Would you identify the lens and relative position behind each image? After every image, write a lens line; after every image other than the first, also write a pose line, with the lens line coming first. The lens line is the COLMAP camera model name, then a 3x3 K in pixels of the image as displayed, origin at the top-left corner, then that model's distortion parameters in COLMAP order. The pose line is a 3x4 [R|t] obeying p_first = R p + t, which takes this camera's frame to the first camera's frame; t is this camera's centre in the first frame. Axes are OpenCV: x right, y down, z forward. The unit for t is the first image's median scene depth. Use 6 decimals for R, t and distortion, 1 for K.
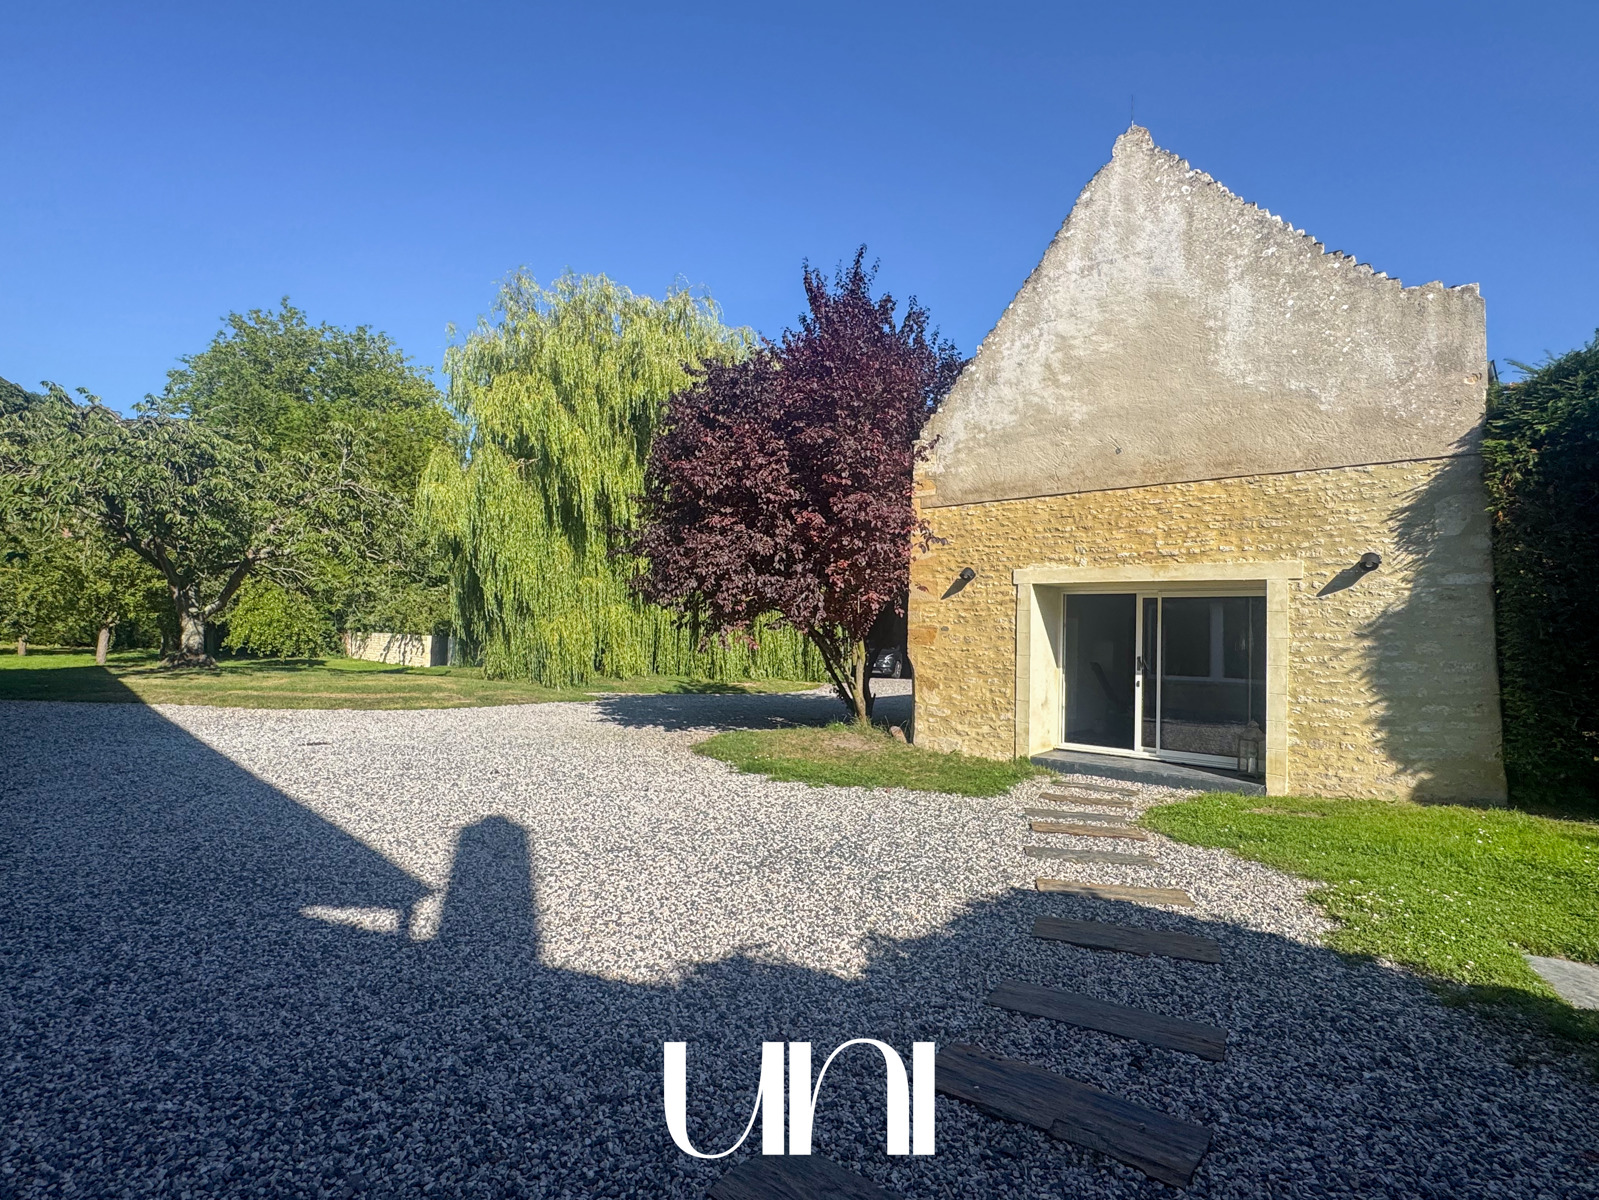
lens RADIAL K [[825.8, 0, 773.1], [0, 825.8, 604.7], [0, 0, 1]] dist [-0.003199, -0.000831]
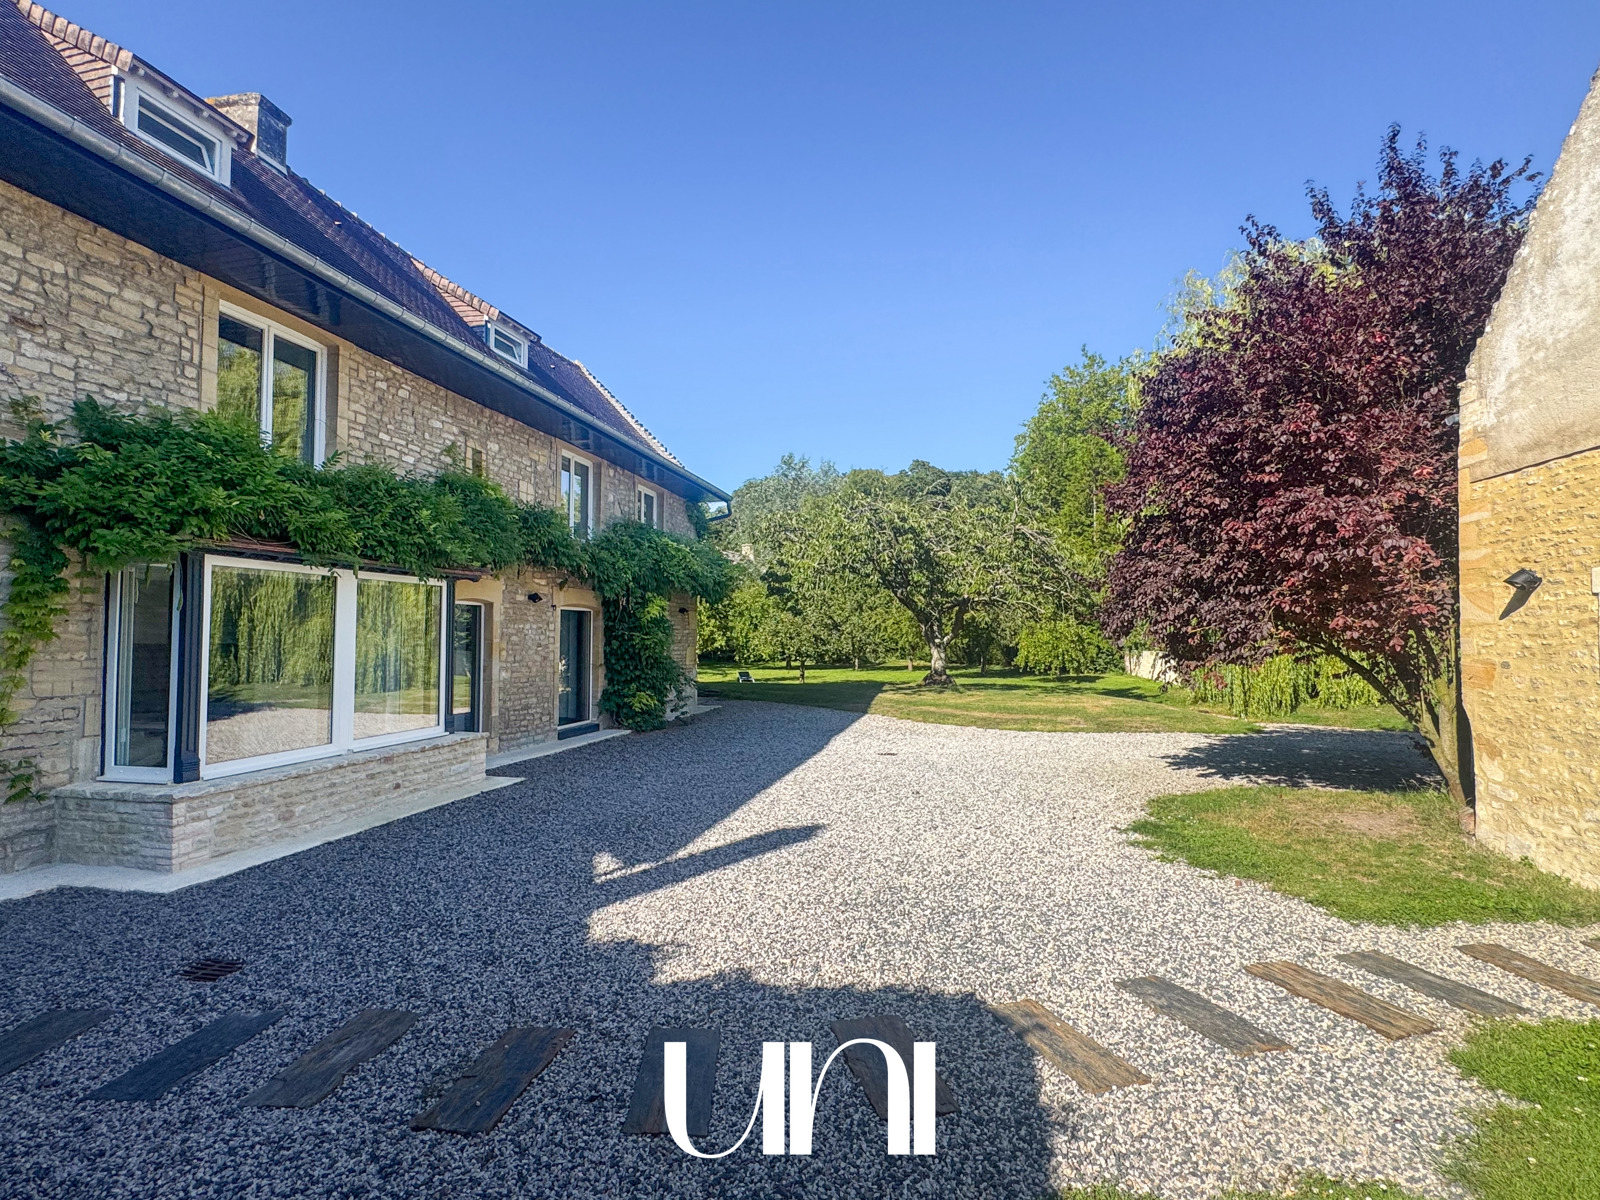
lens RADIAL K [[826.3, 0, 773.6], [0, 826.3, 604.7], [0, 0, 1]] dist [-0.003199, -0.000831]
pose [[0.526080, -0.059958, -0.848319, 0.472999], [0.051615, 0.997924, -0.038522, -0.023587], [0.848868, -0.023520, 0.528082, 0.182315]]
